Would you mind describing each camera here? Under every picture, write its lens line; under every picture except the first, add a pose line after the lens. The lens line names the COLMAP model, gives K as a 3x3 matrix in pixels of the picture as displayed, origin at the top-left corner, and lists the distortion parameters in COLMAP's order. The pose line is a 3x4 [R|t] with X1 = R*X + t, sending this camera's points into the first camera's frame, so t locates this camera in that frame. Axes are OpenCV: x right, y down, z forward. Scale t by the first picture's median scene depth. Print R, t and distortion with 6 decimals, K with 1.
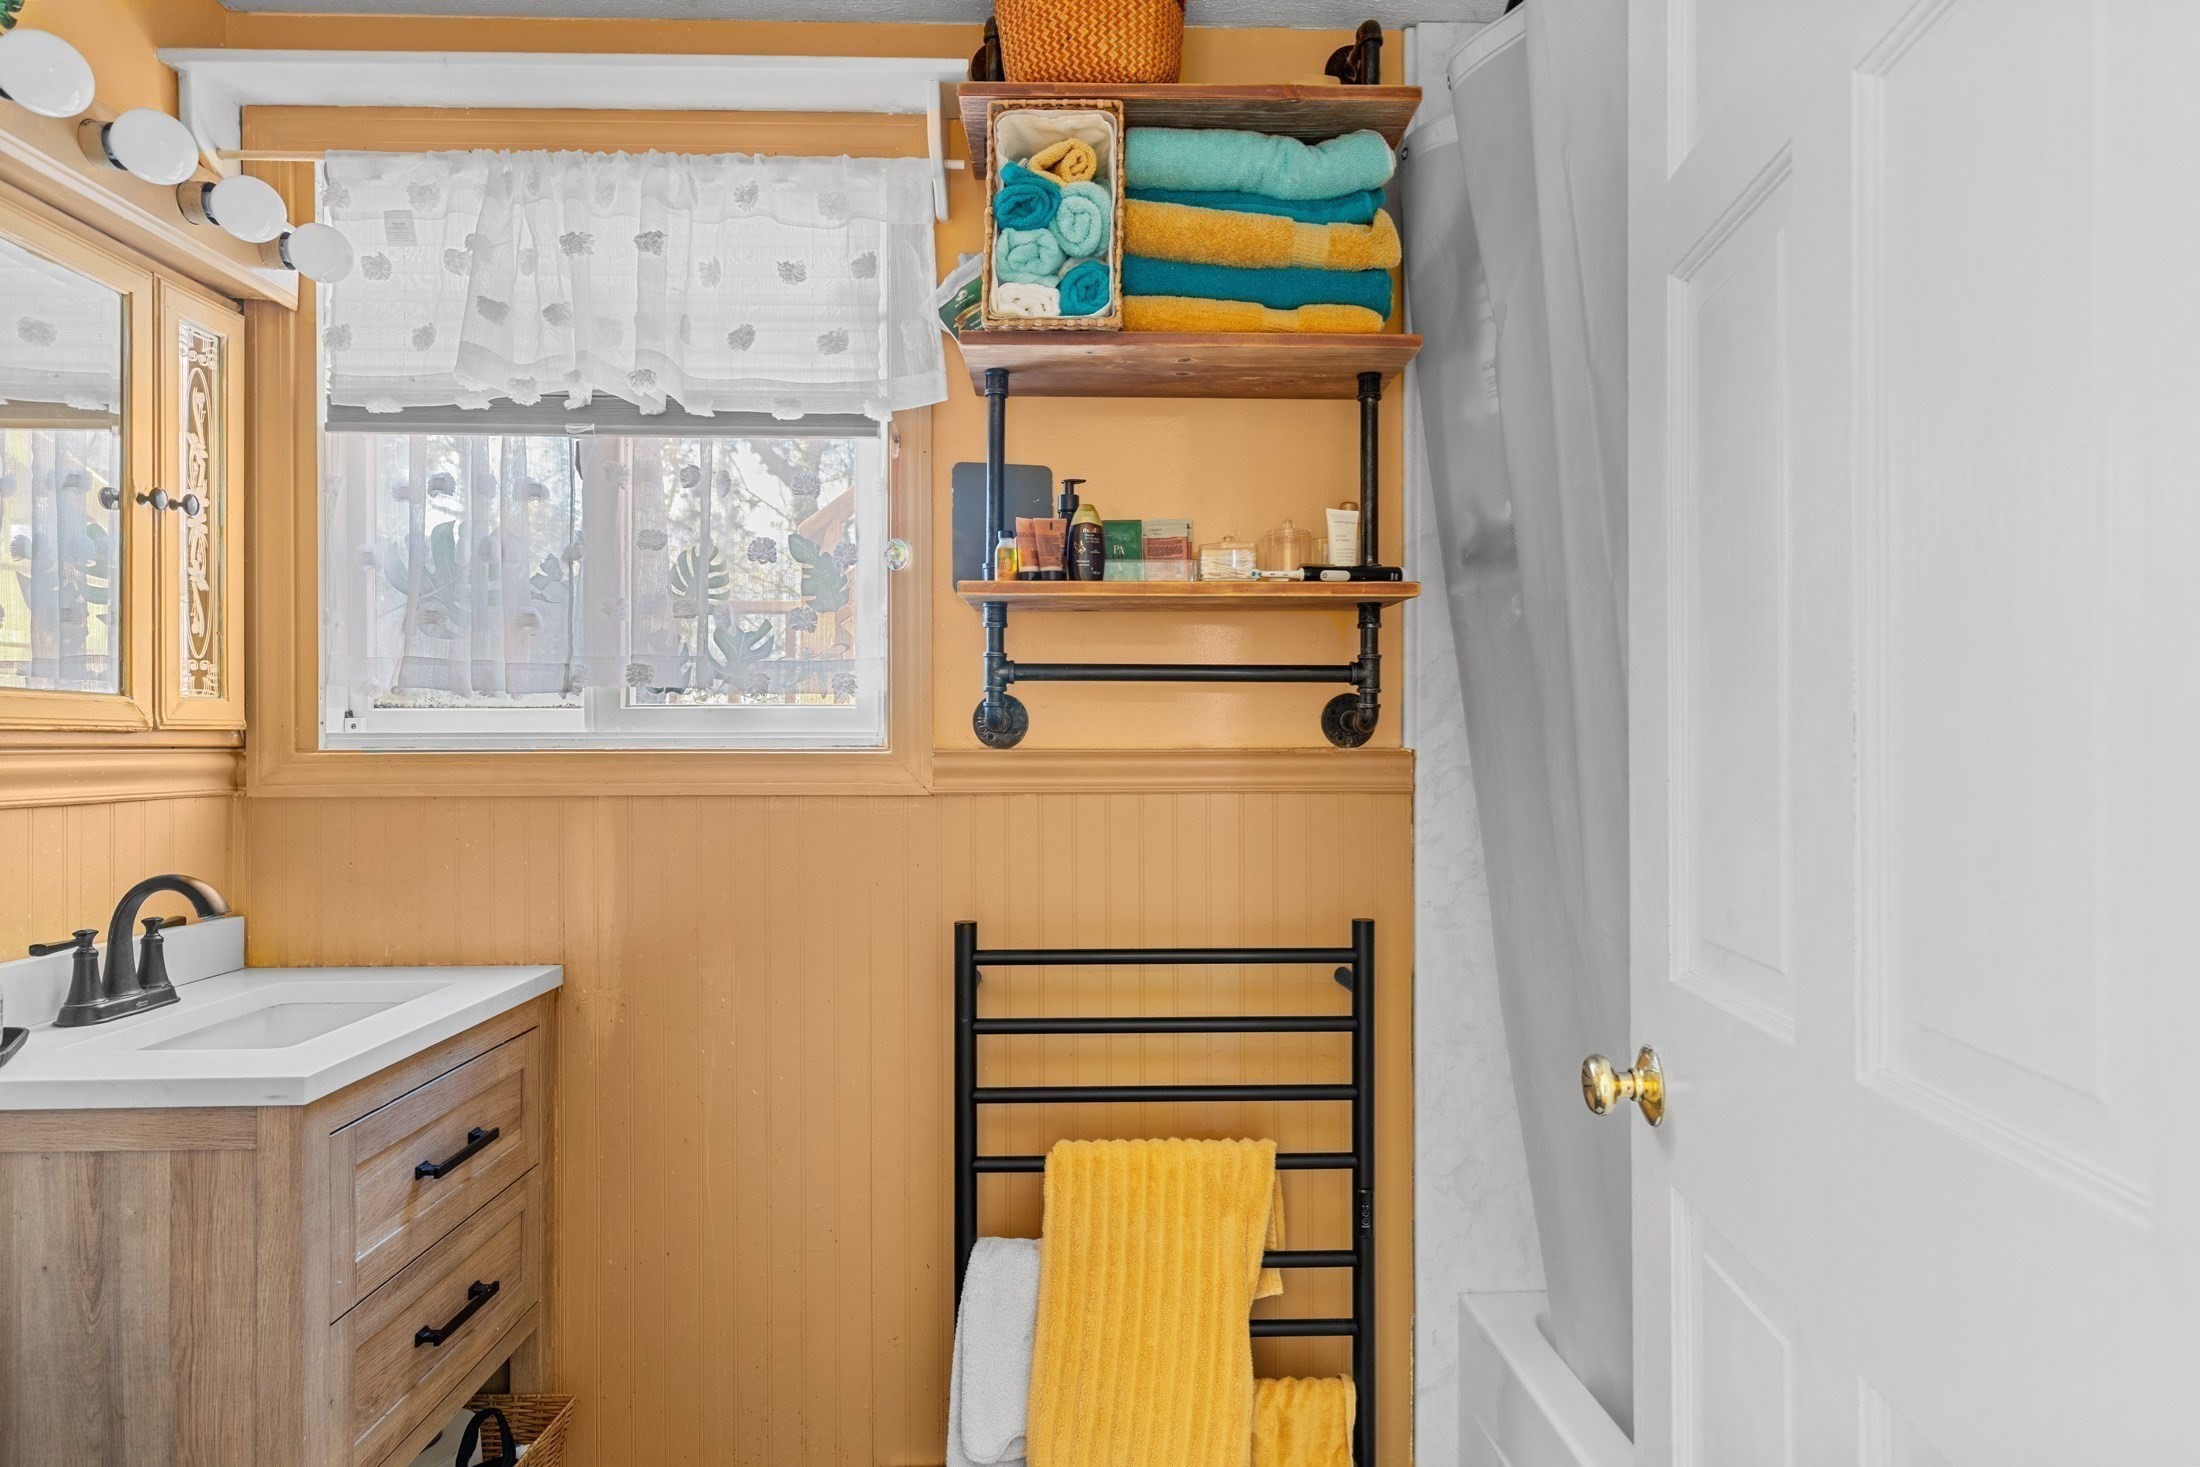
lens RADIAL K [[1206.0, 0, 1103.4], [0, 1206.0, 737.1], [0, 0, 1]] dist [0.008811, -0.003042]
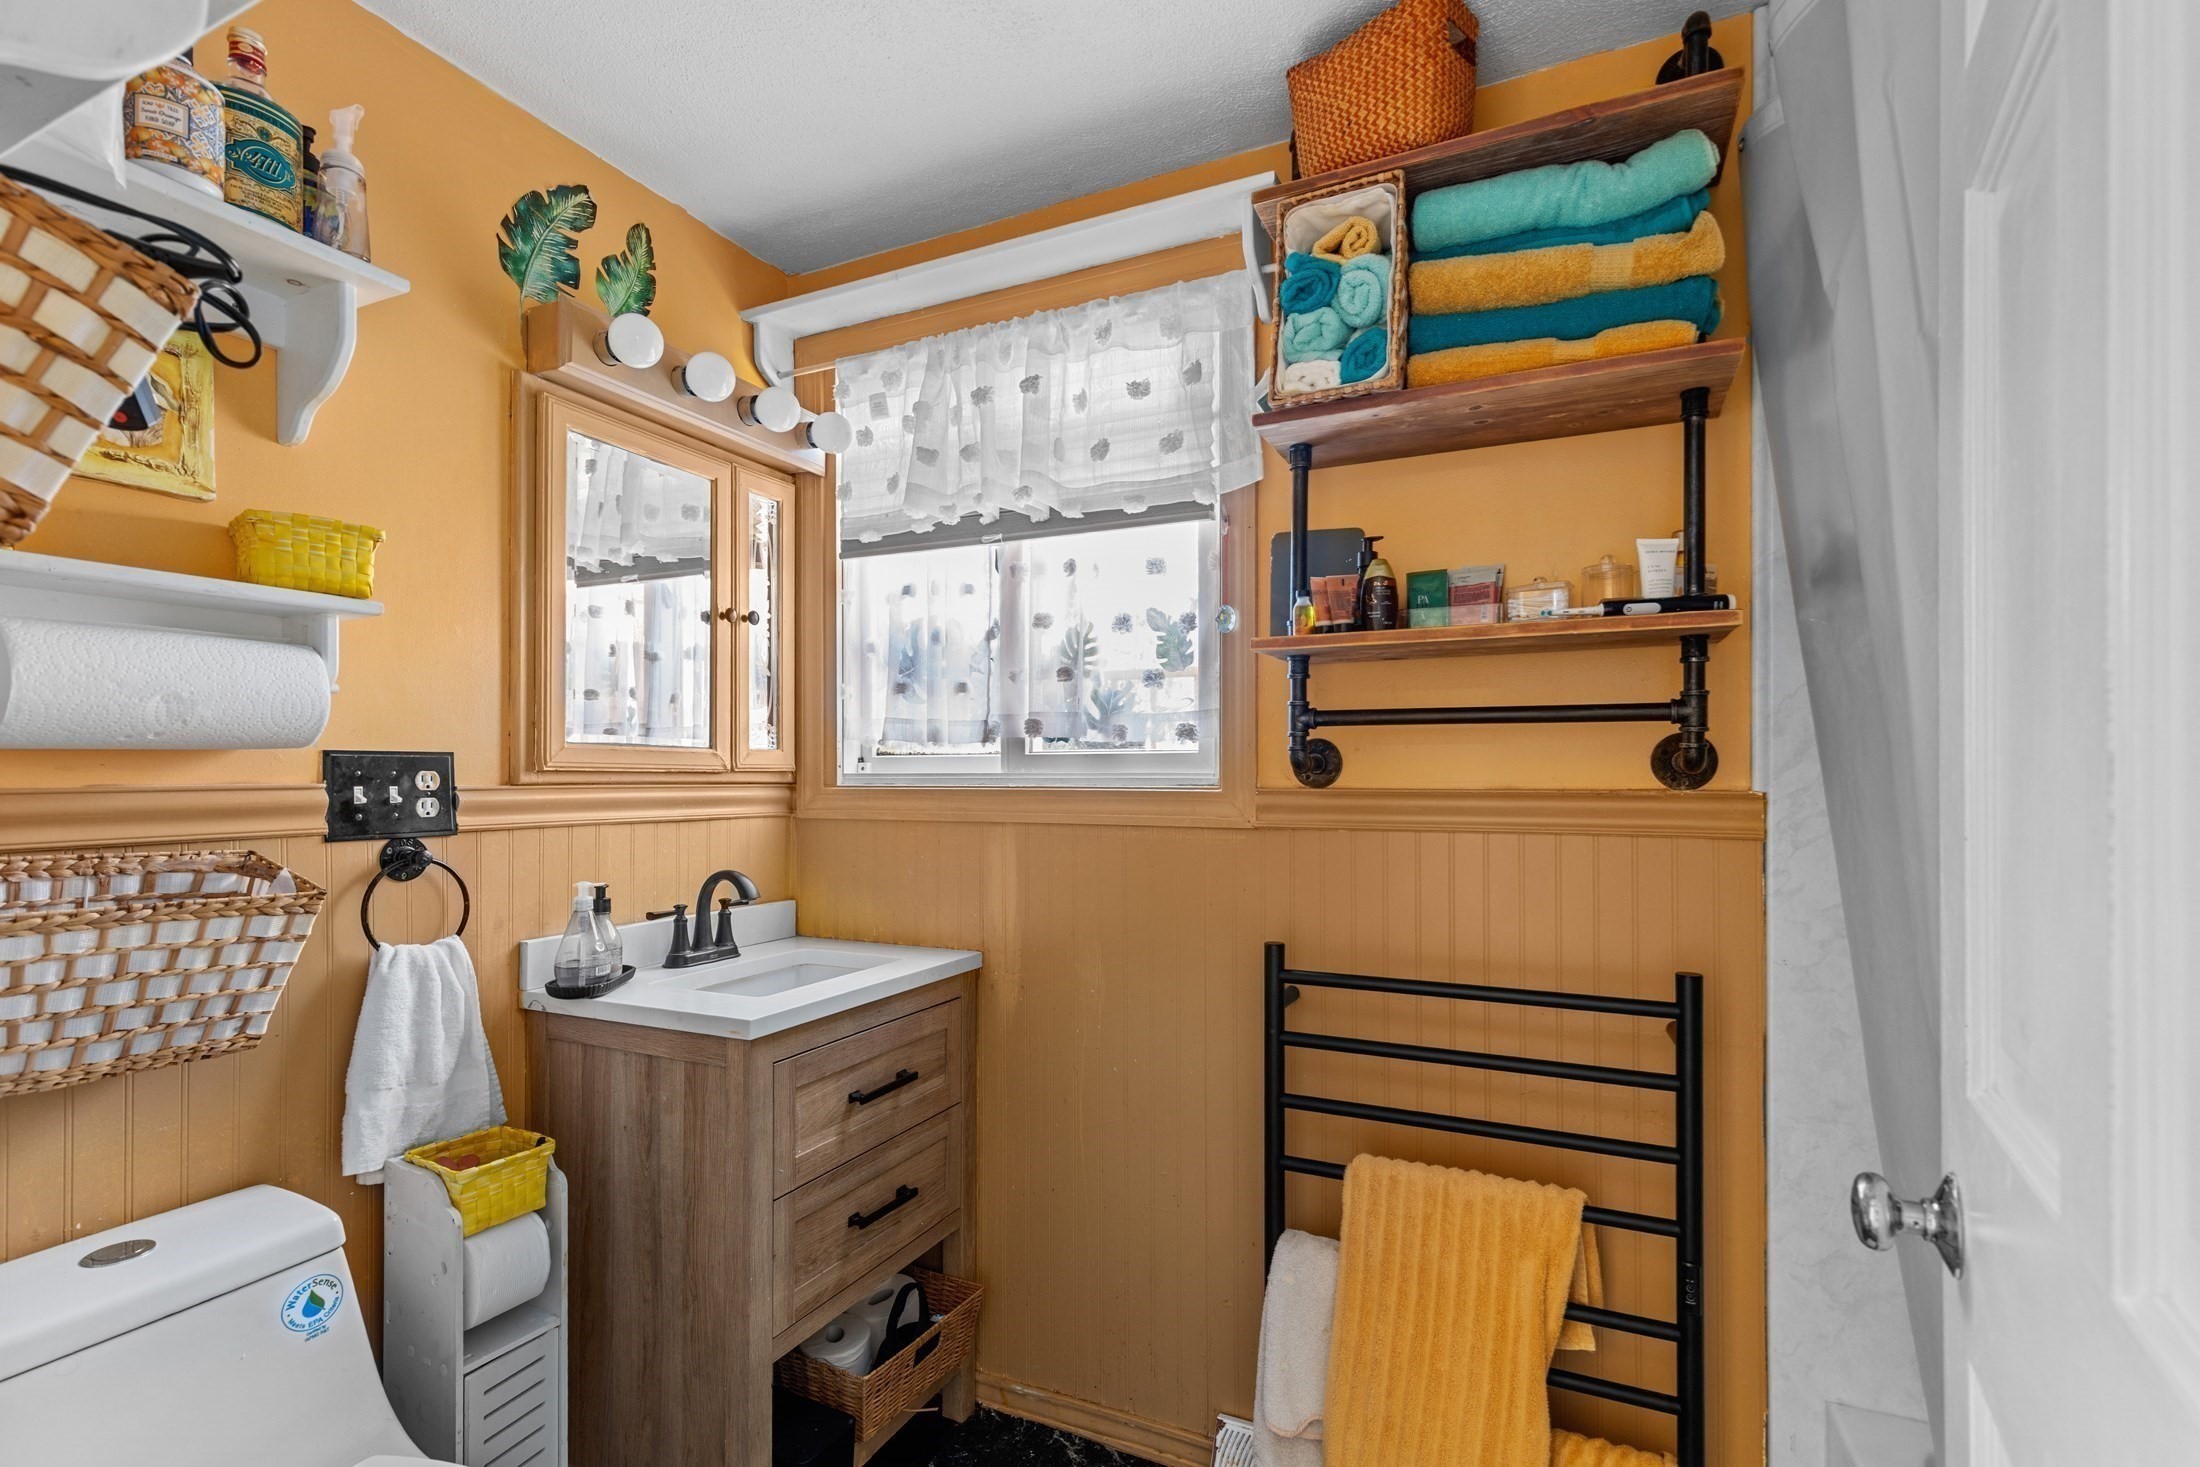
lens RADIAL K [[992.8, 0, 1097.7], [0, 992.8, 771.6], [0, 0, 1]] dist [0.010553, -0.002706]
pose [[0.896142, -0.000019, -0.443767, 0.147693], [-0.001396, 0.999995, -0.002860, -0.002730], [0.443765, 0.003183, 0.896137, 0.102726]]
